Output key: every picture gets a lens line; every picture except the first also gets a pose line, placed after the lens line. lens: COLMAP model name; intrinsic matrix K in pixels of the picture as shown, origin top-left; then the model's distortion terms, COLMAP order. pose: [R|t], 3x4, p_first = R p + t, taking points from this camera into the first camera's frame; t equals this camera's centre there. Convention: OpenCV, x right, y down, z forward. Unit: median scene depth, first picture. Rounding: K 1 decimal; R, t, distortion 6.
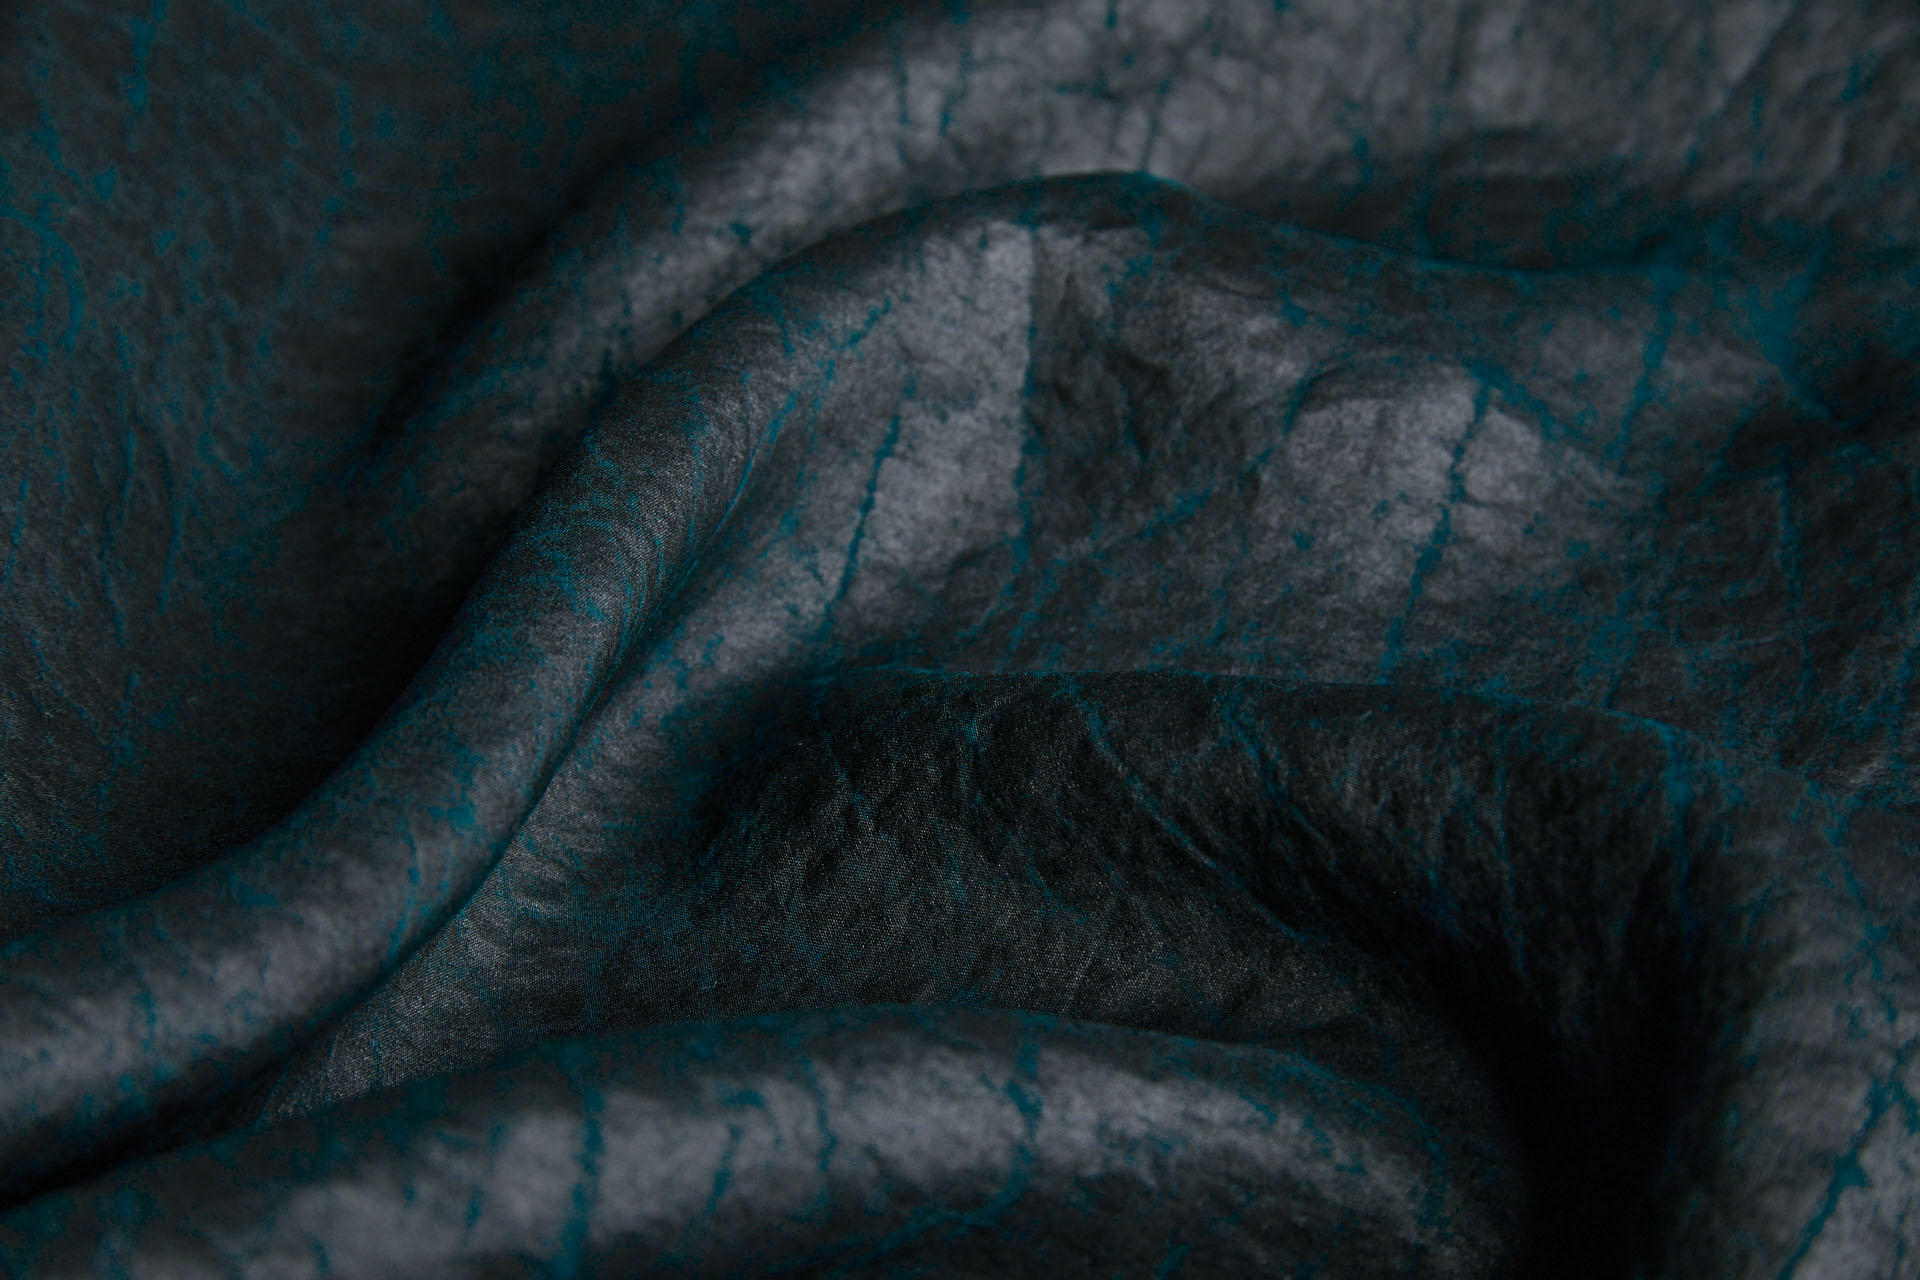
lens RADIAL K [[5120.4, 0, 949.8], [0, 5120.4, 631.3], [0, 0, 1]] dist [-0.337145, 0.000000]
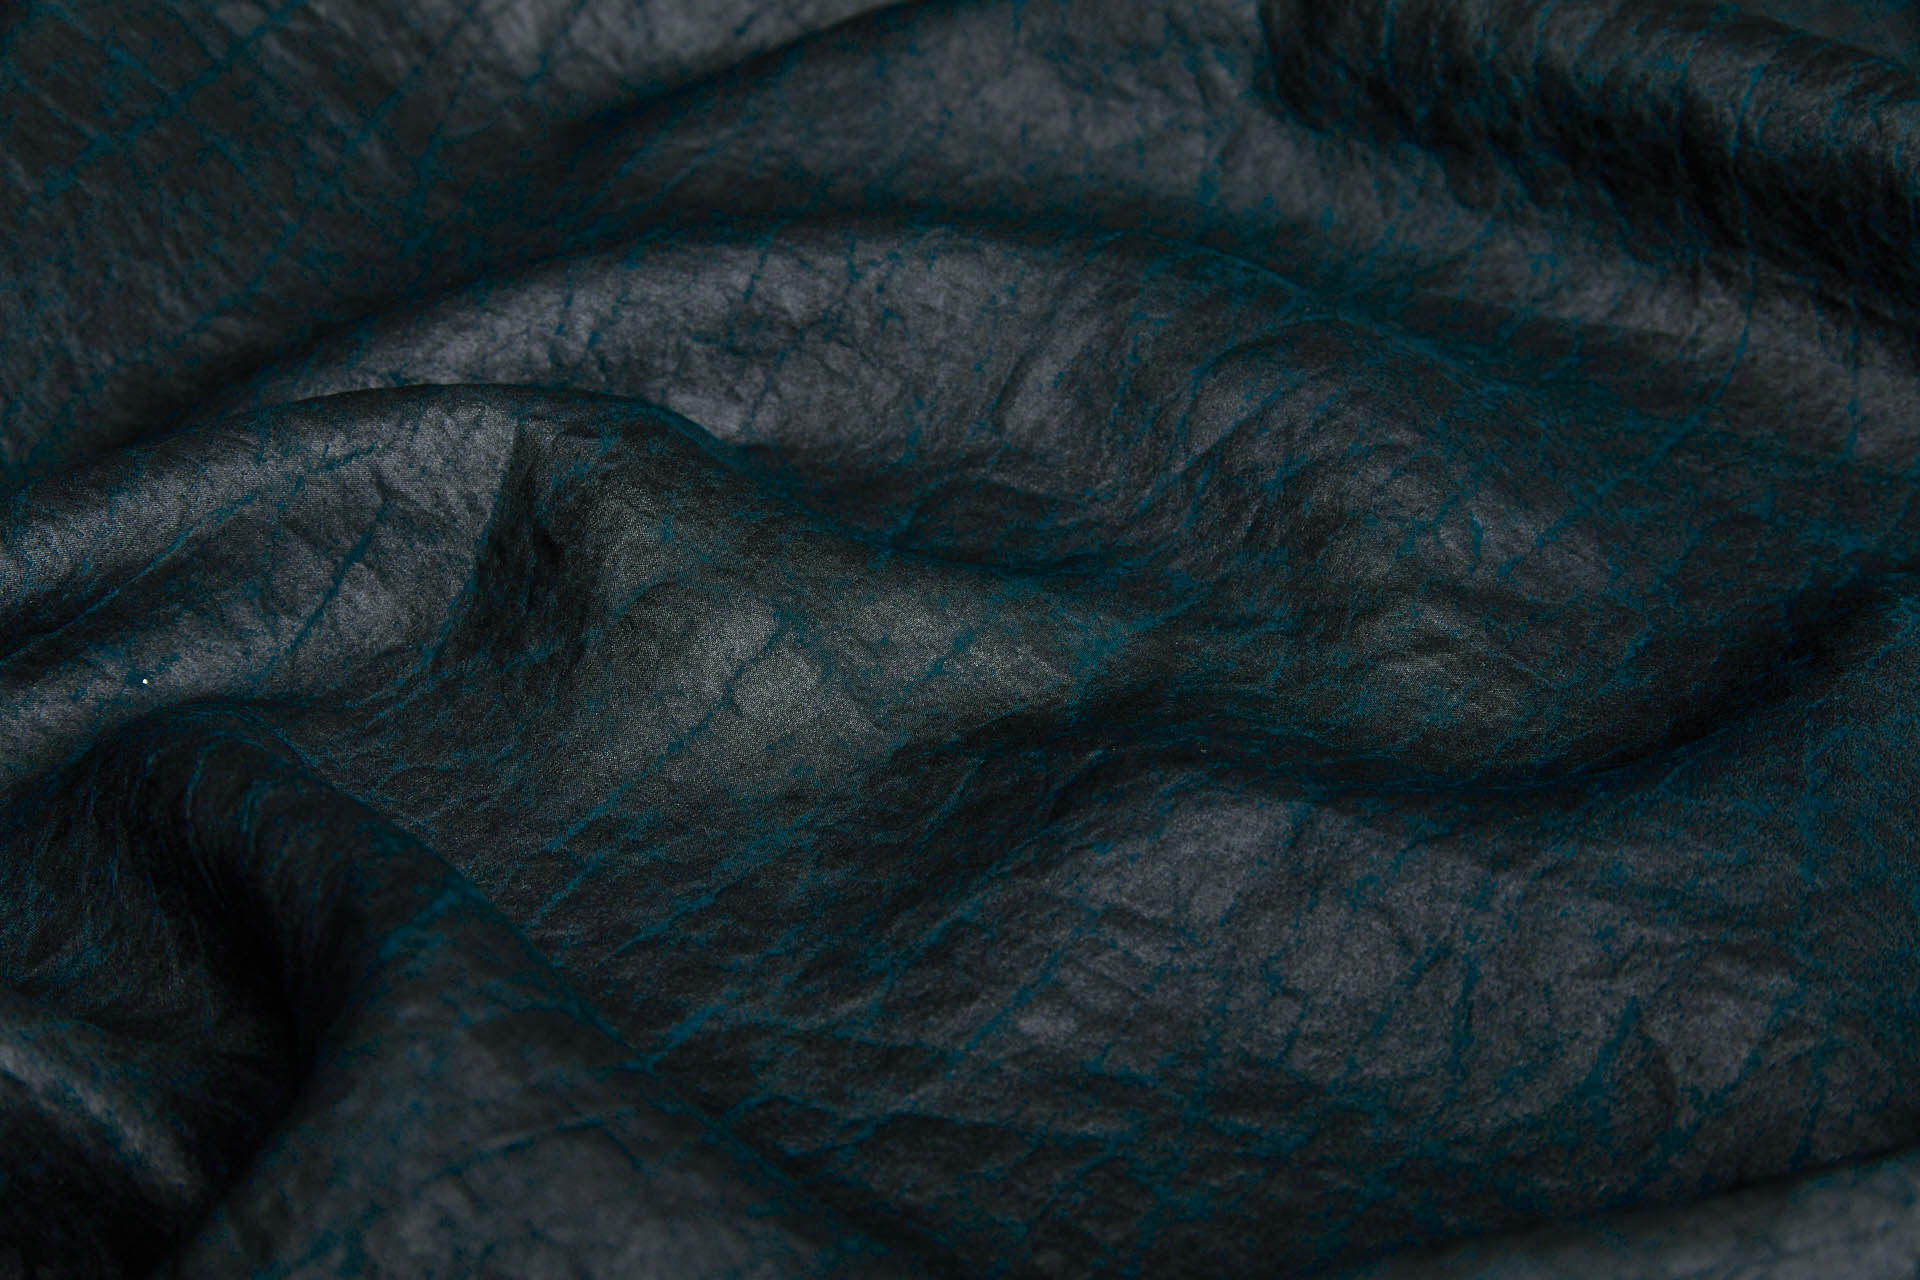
lens RADIAL K [[3321.0, 0, 963.7], [0, 3321.0, 643.8], [0, 0, 1]] dist [-0.136402, 0.000000]
pose [[0.917450, 0.258248, -0.302644, 0.412590], [-0.264404, 0.964179, 0.021211, -0.076679], [0.297280, 0.060560, 0.952868, 0.252719]]
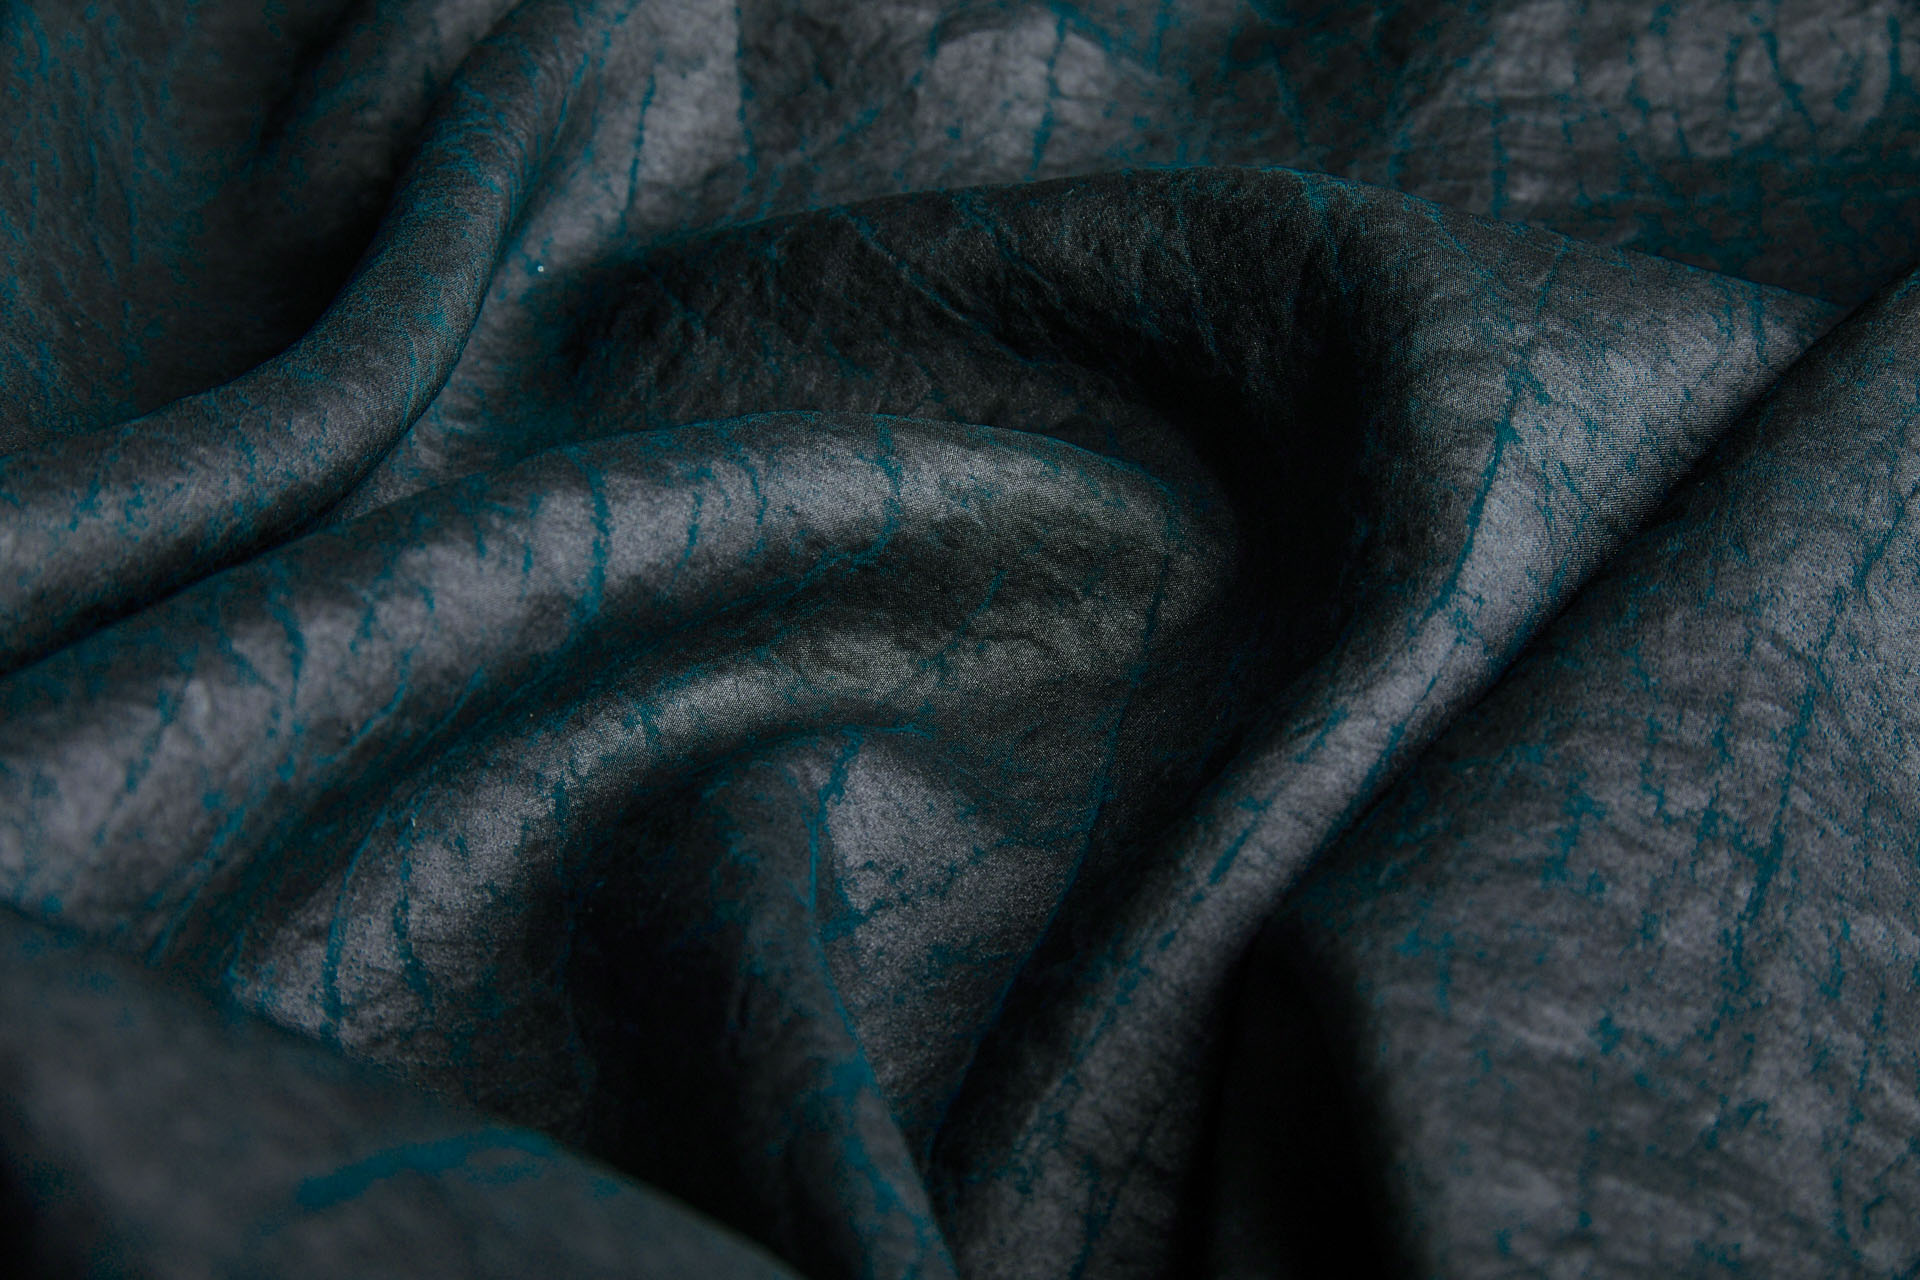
lens RADIAL K [[3321.0, 0, 970.4], [0, 3321.0, 645.9], [0, 0, 1]] dist [-0.136402, 0.000000]
pose [[0.977706, -0.118905, 0.173069, -0.104803], [0.113746, 0.992726, 0.039461, 0.090652], [-0.176503, -0.018895, 0.984119, 0.102508]]
